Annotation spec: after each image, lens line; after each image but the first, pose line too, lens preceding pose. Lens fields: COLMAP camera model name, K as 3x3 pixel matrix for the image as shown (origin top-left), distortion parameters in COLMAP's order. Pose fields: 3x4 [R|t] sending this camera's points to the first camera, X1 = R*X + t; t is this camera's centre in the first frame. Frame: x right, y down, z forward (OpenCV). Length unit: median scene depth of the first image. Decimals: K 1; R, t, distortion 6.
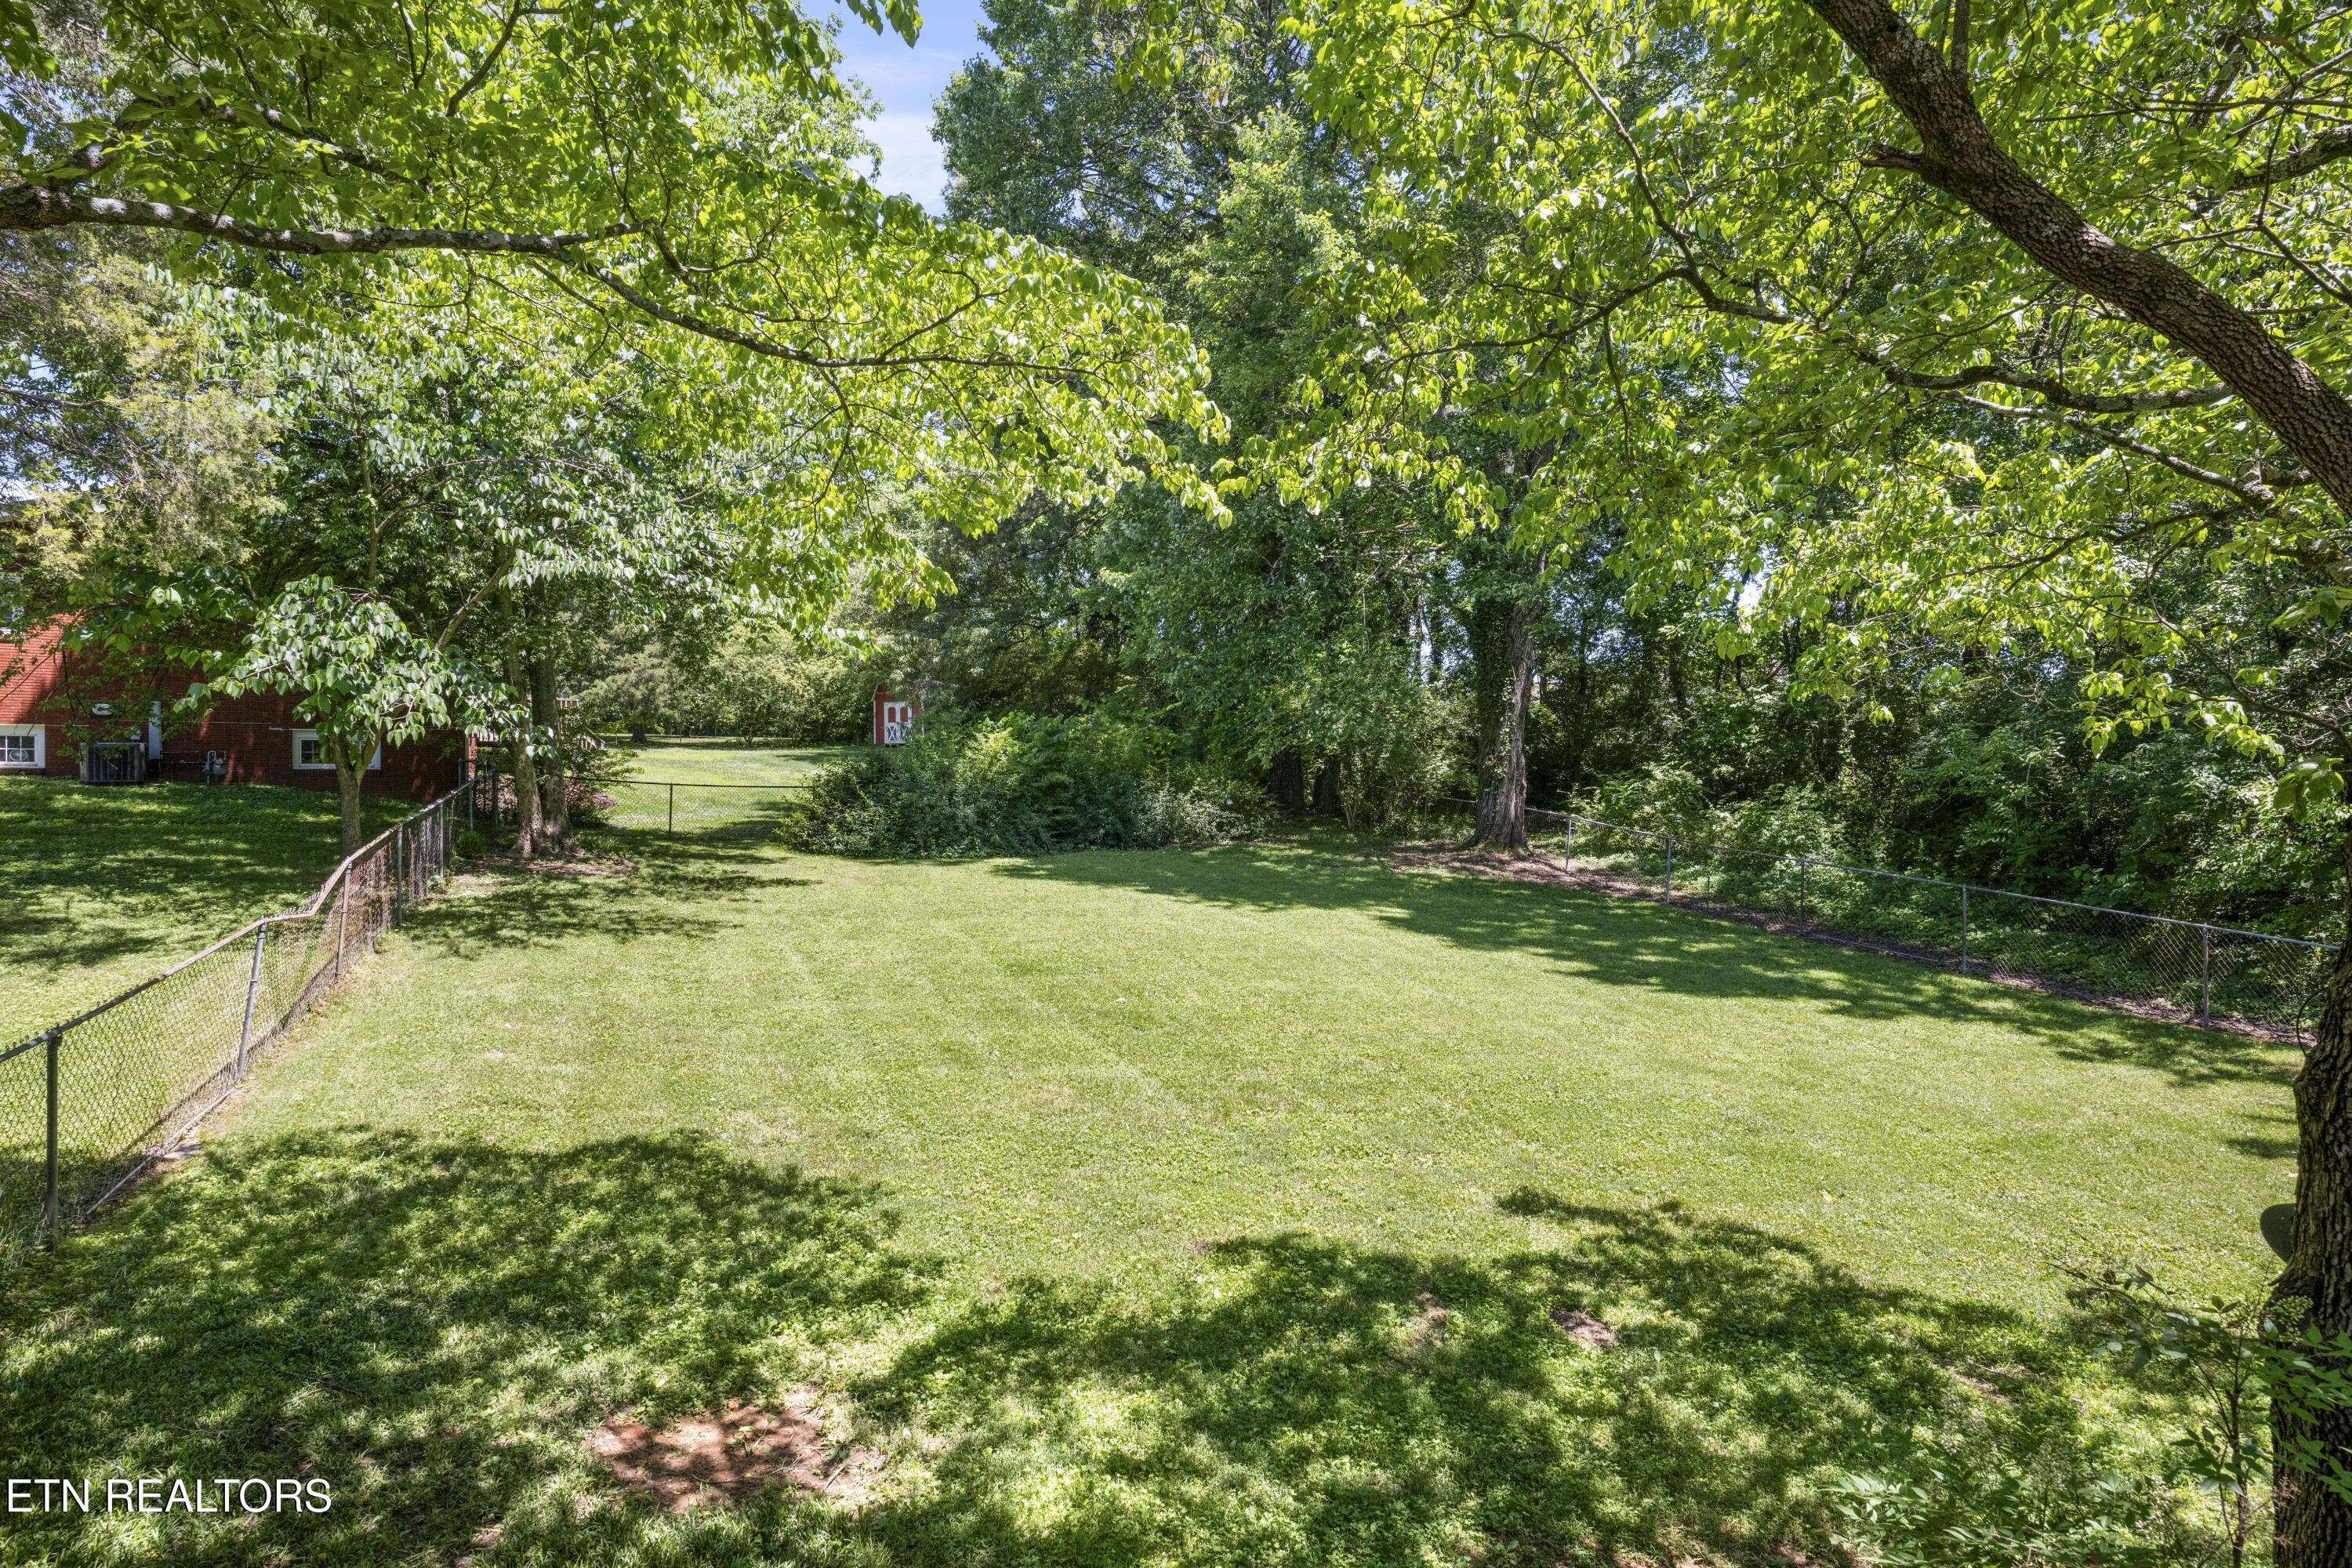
lens RADIAL K [[1345.7, 0, 1177.6], [0, 1345.7, 786.3], [0, 0, 1]] dist [-0.000650, 0.001317]
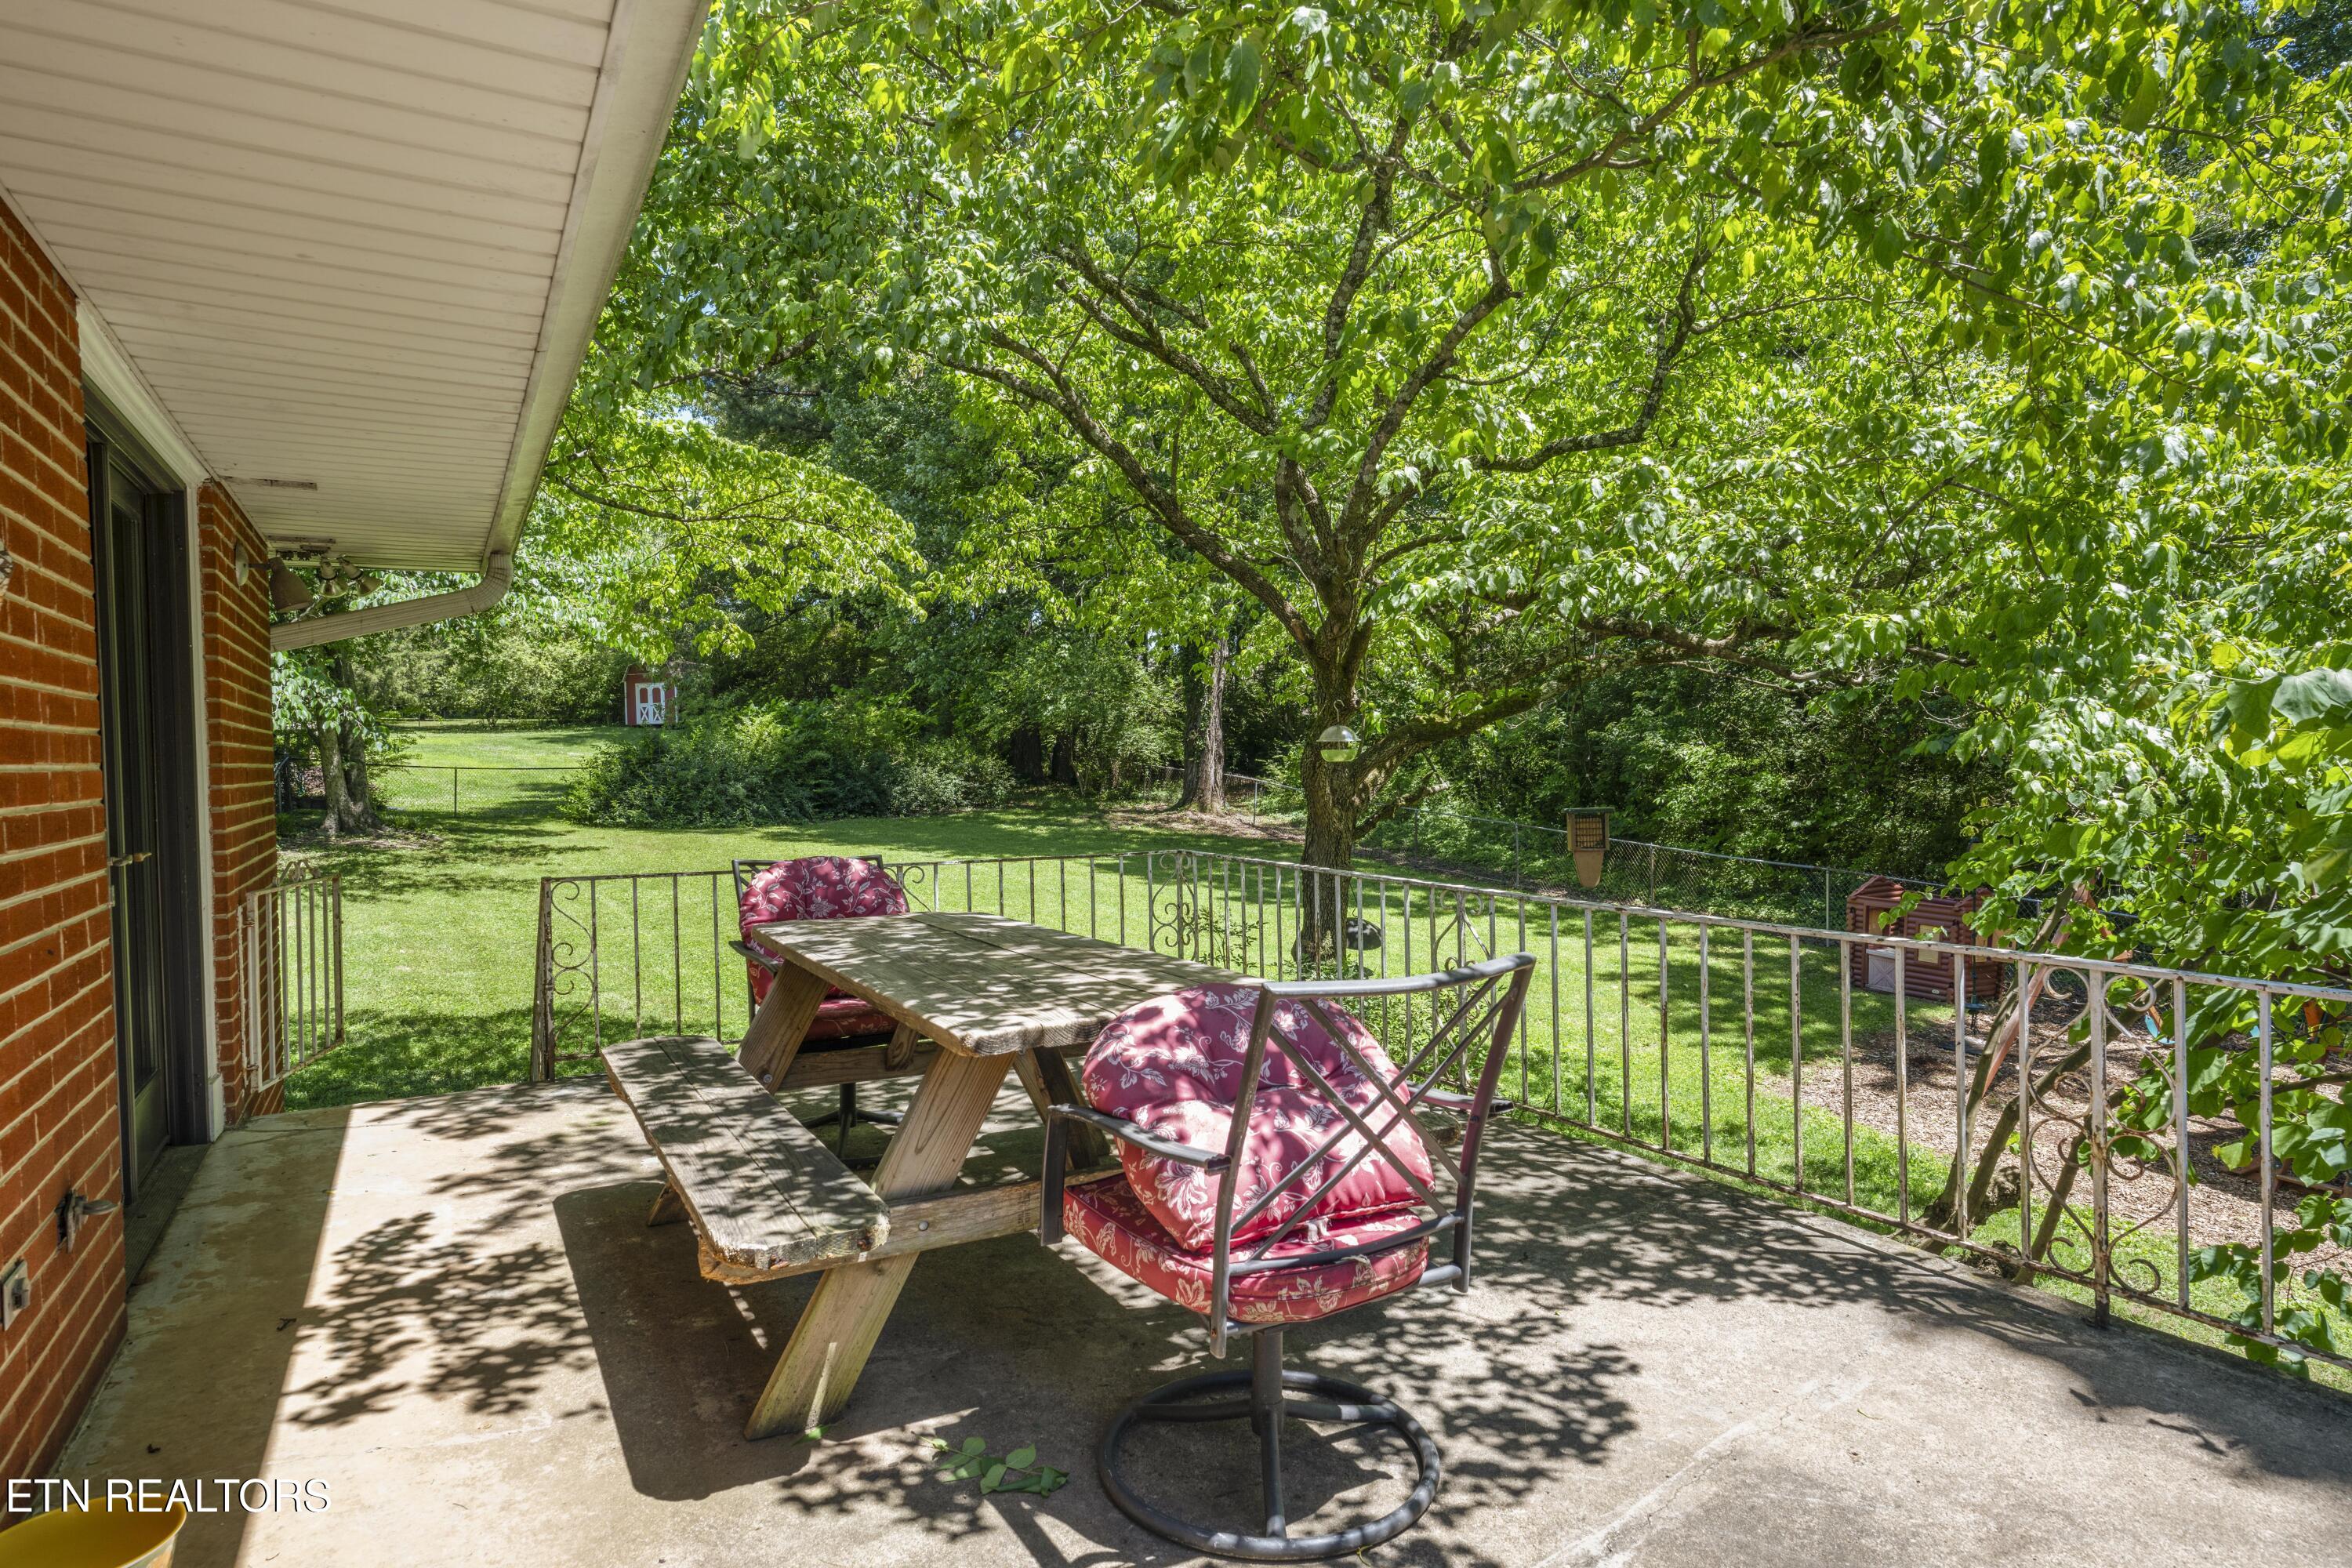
lens RADIAL K [[1345.7, 0, 1171.6], [0, 1345.7, 775.9], [0, 0, 1]] dist [-0.000650, 0.001317]
pose [[0.984940, -0.020258, 0.171707, 0.010847], [0.018058, 0.999734, 0.014365, -0.000085], [-0.171953, -0.011048, 0.985043, -0.182300]]
